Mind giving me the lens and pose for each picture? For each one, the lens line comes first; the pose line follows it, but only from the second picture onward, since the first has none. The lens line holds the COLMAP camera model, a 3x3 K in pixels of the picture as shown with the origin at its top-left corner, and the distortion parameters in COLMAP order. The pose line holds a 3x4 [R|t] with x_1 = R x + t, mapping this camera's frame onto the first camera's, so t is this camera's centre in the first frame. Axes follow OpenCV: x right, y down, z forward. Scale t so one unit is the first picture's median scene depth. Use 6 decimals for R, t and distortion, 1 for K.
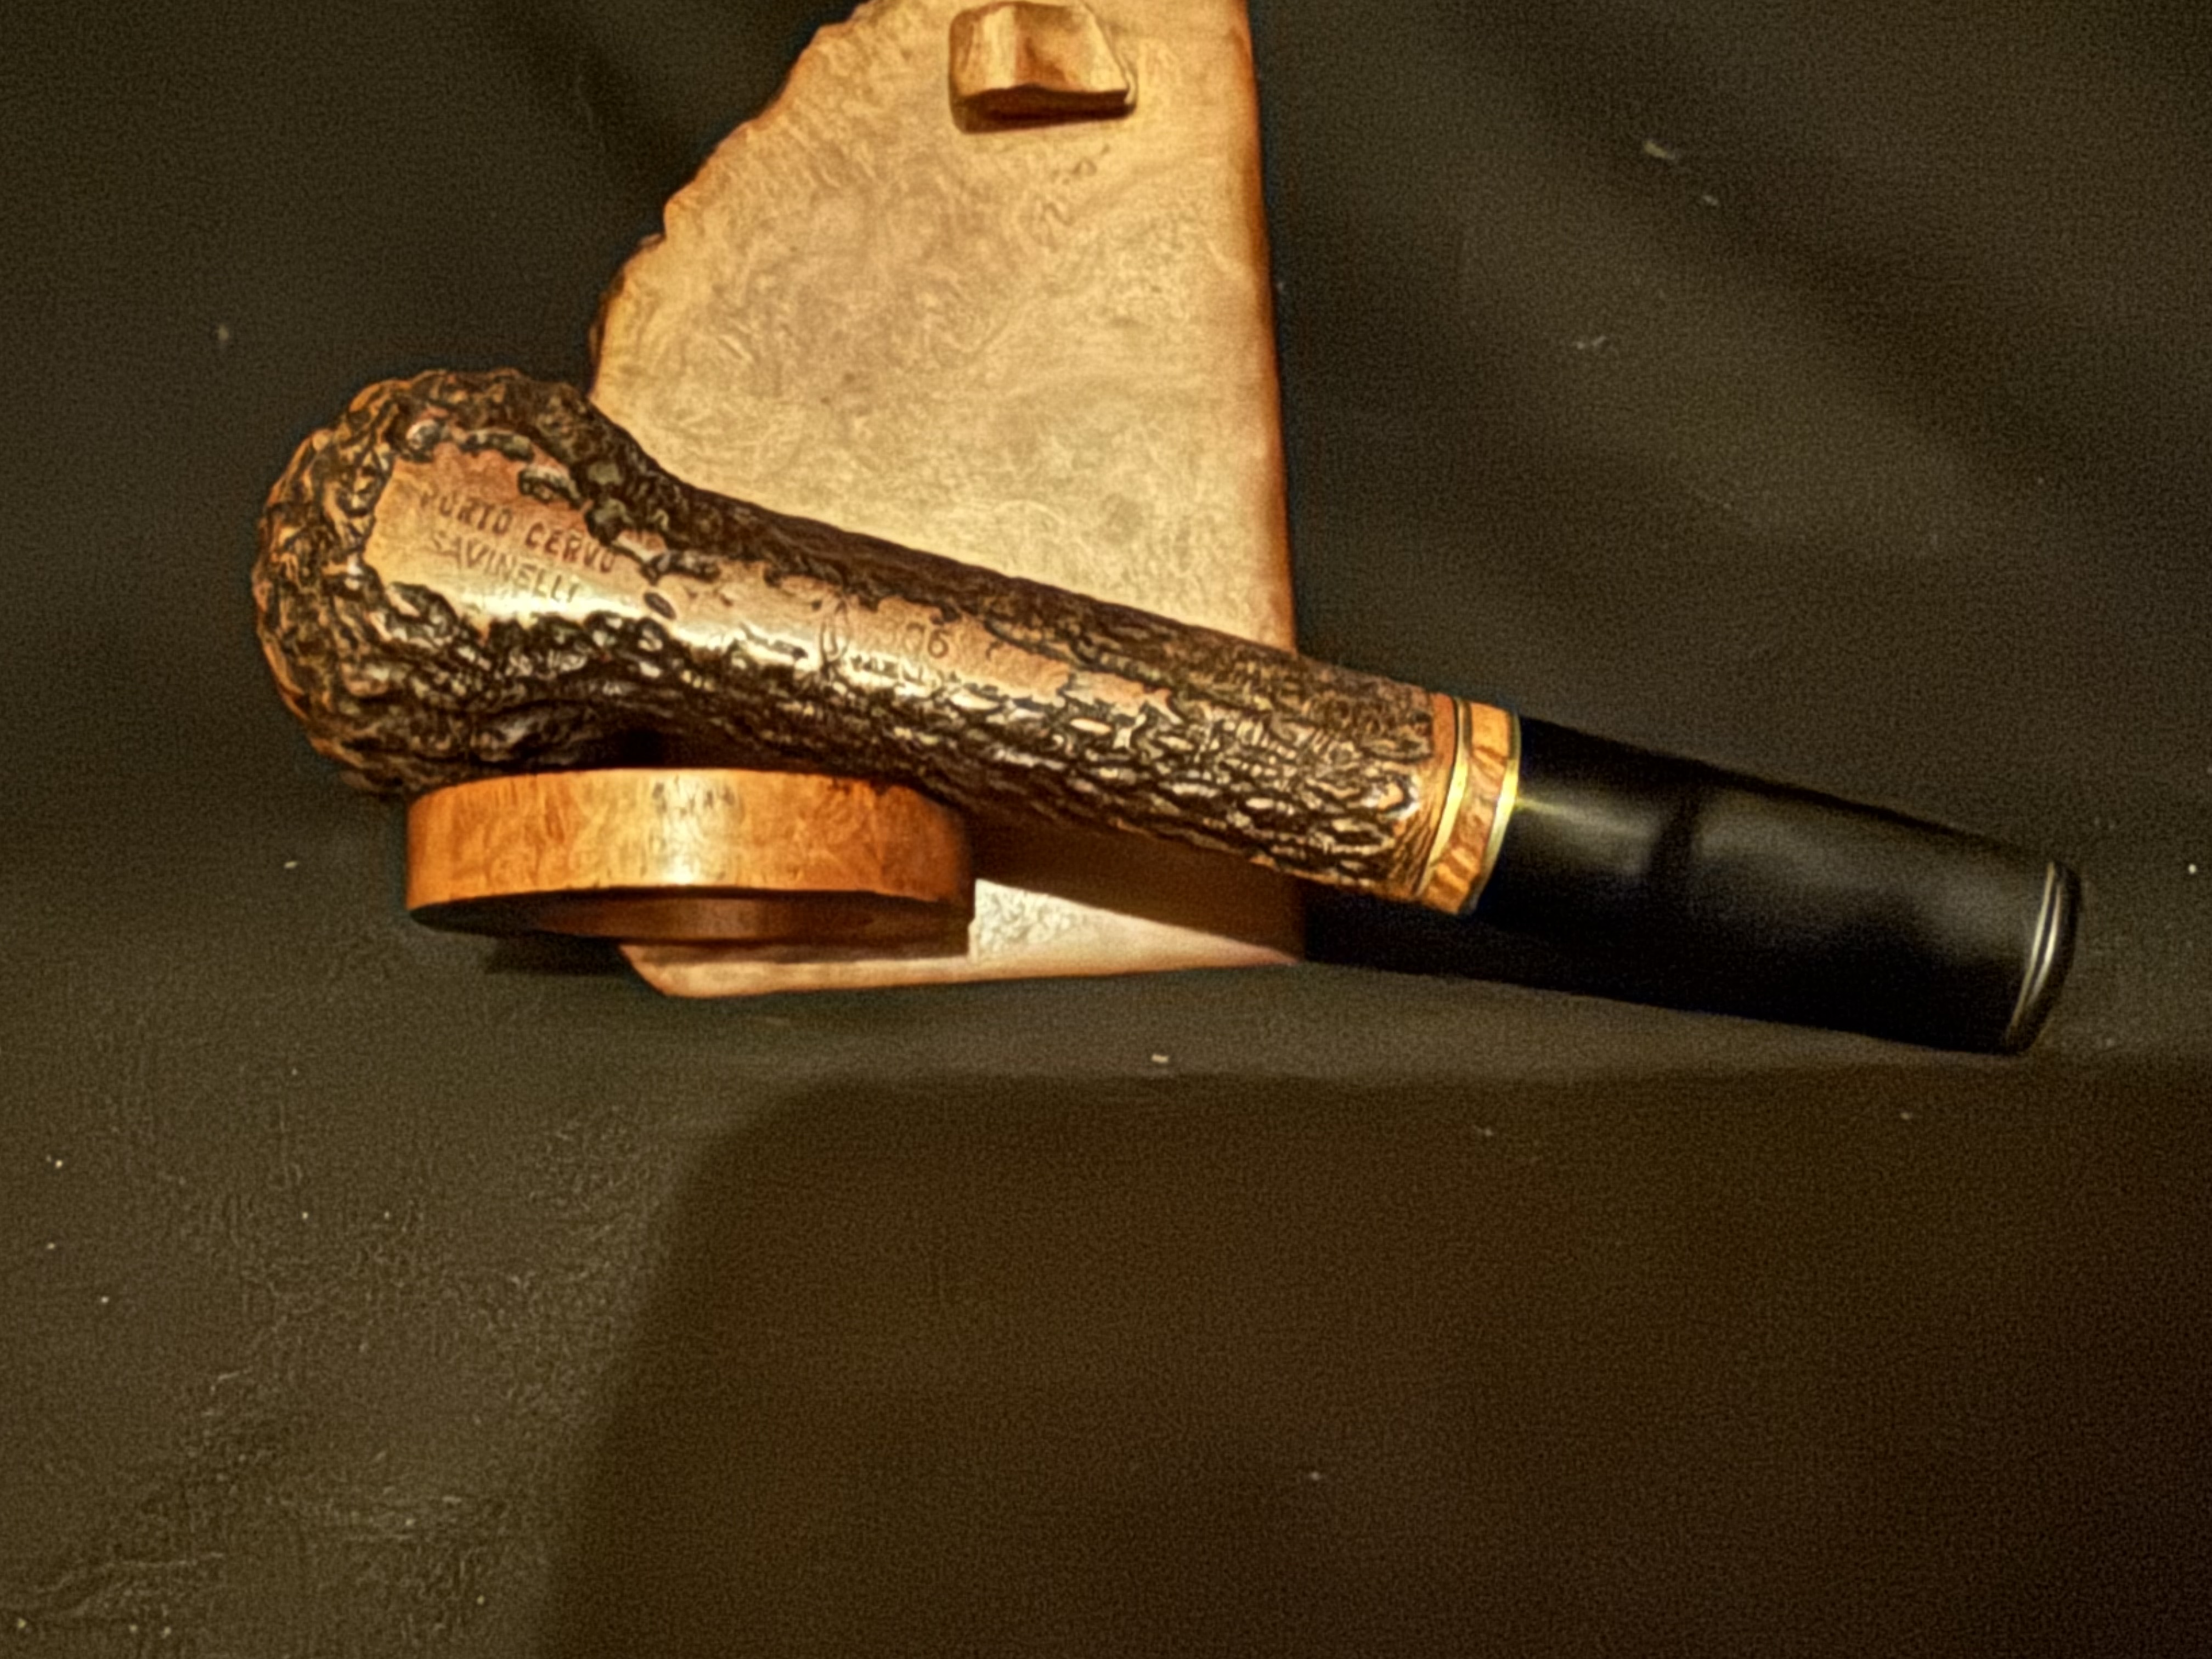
lens RADIAL K [[2404.7, 0, 1083.0], [0, 2404.7, 794.8], [0, 0, 1]] dist [0.047777, 0.000000]
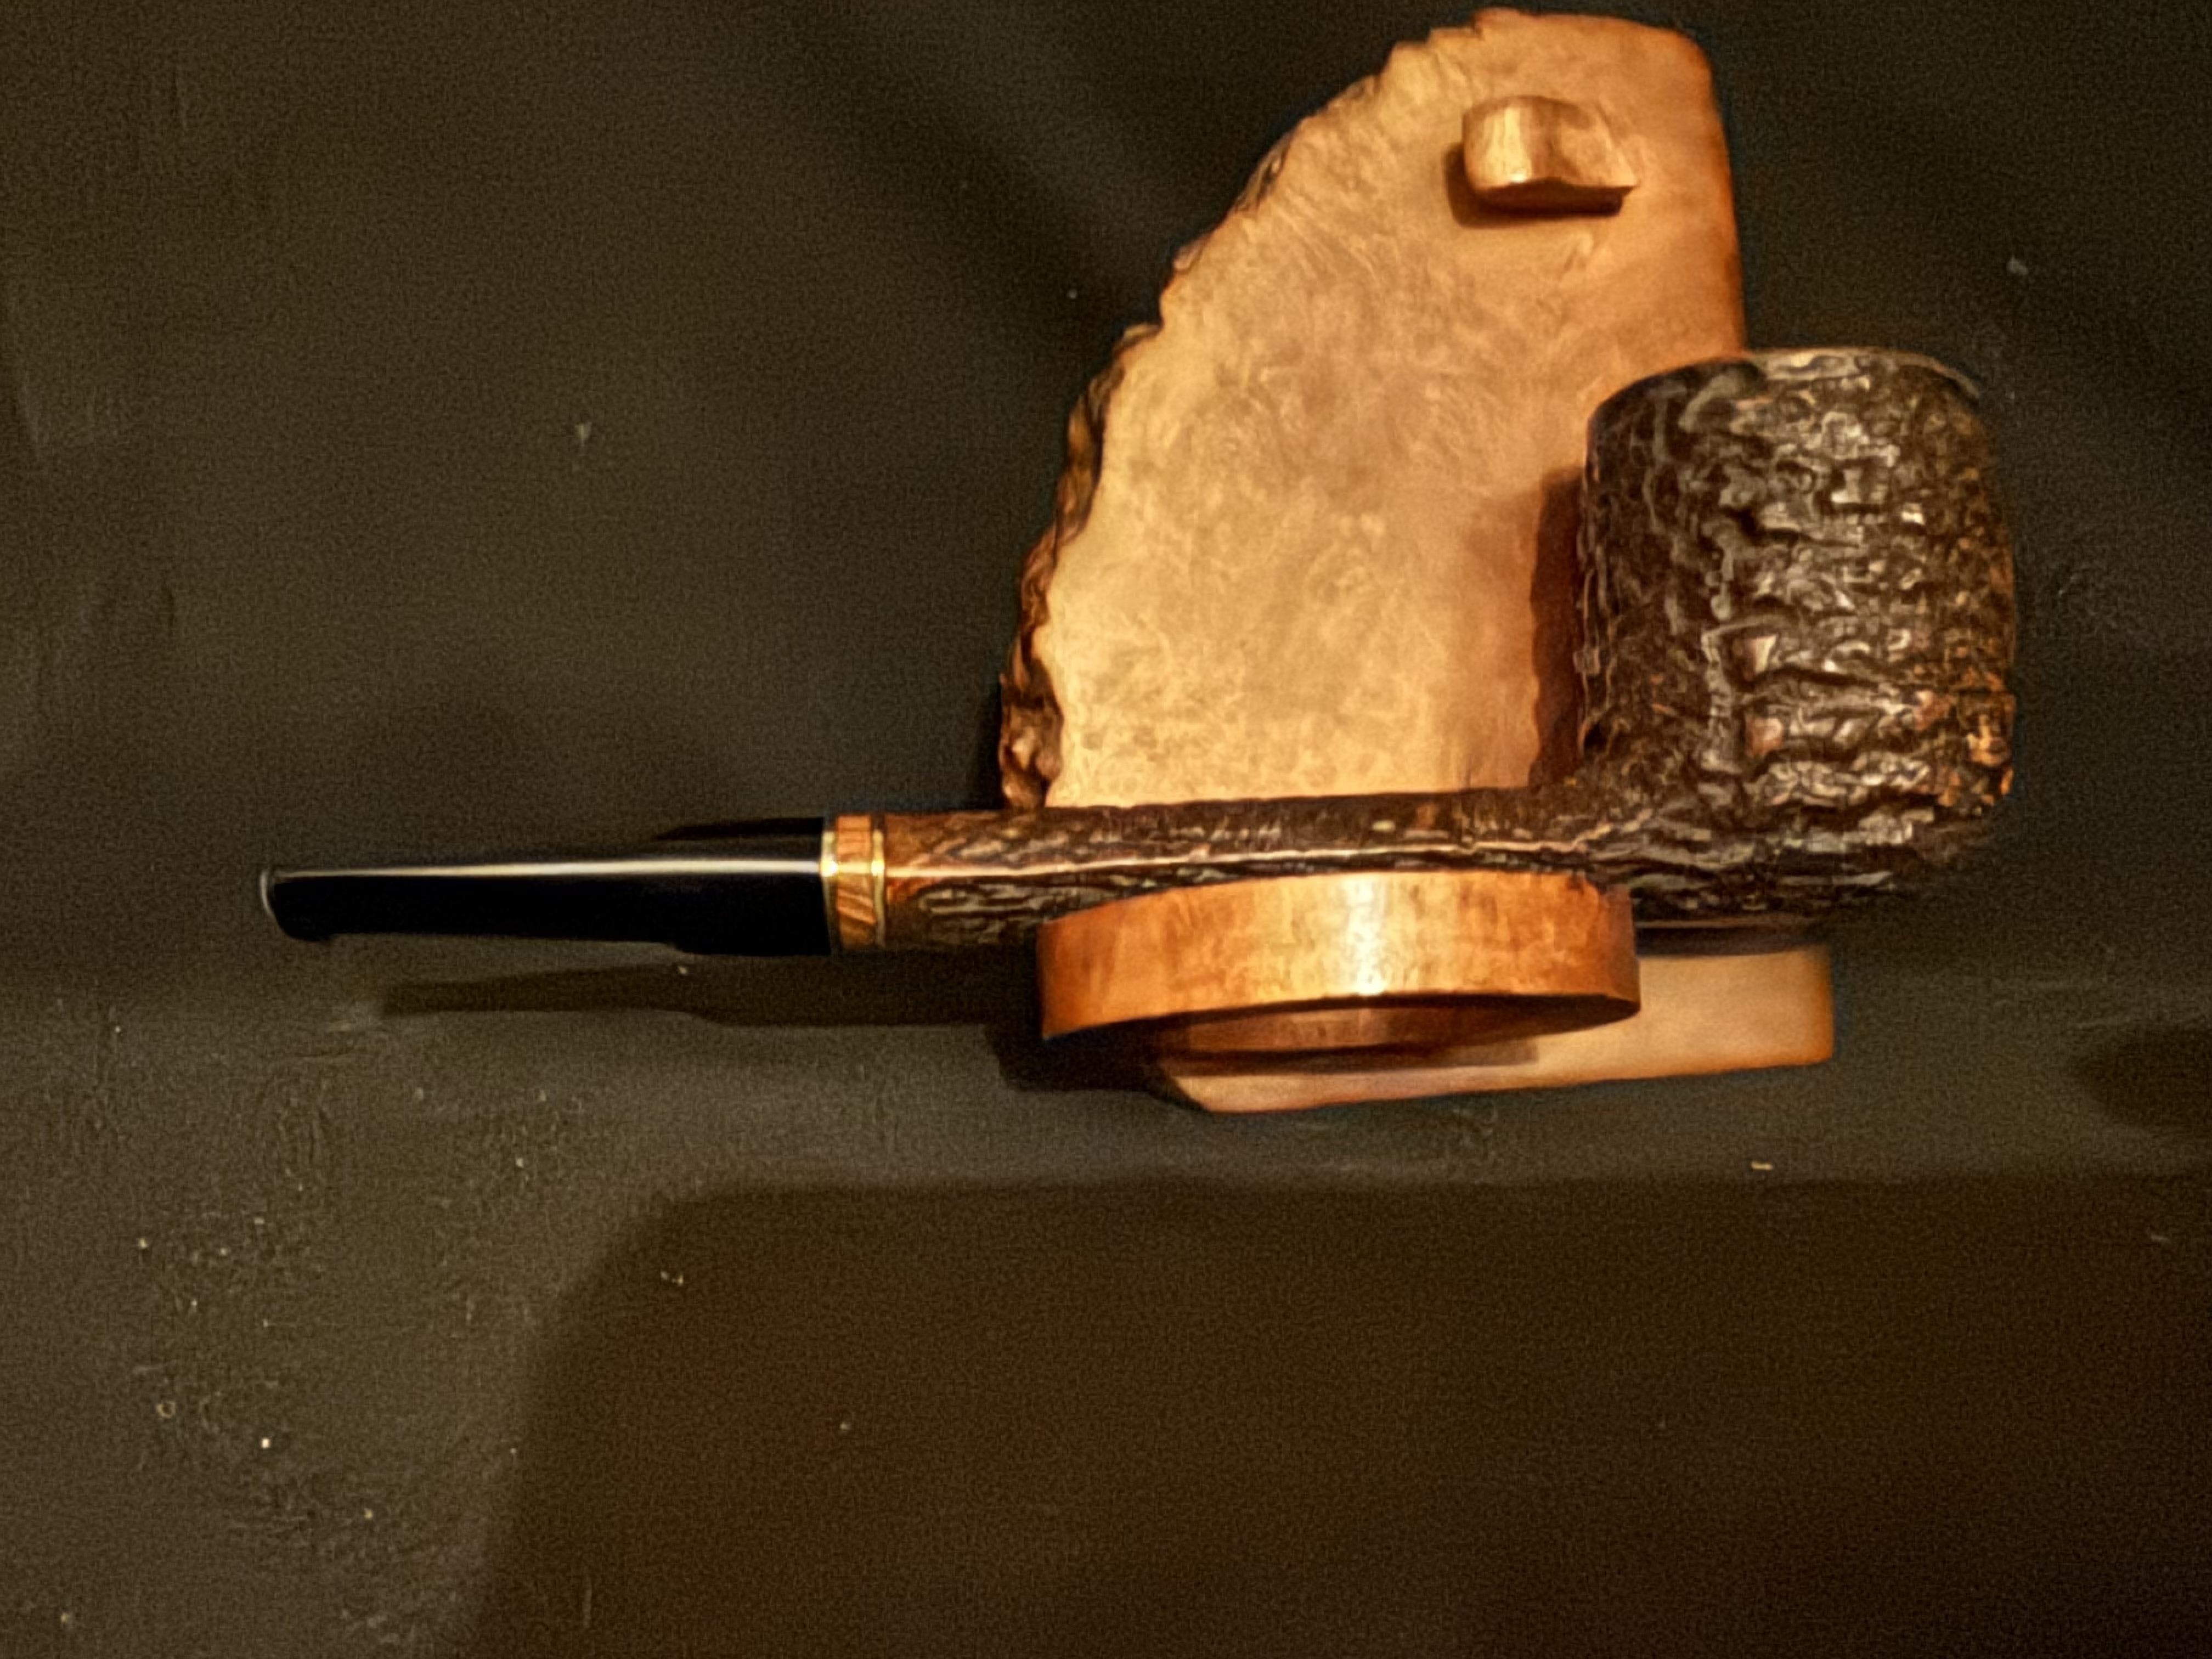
lens RADIAL K [[2404.7, 0, 1106.8], [0, 2404.7, 809.3], [0, 0, 1]] dist [0.047777, 0.000000]
pose [[0.990517, -0.010626, 0.136977, -0.332391], [0.016118, 0.999107, -0.039049, 0.000243], [-0.136440, 0.040887, 0.989804, 0.051806]]
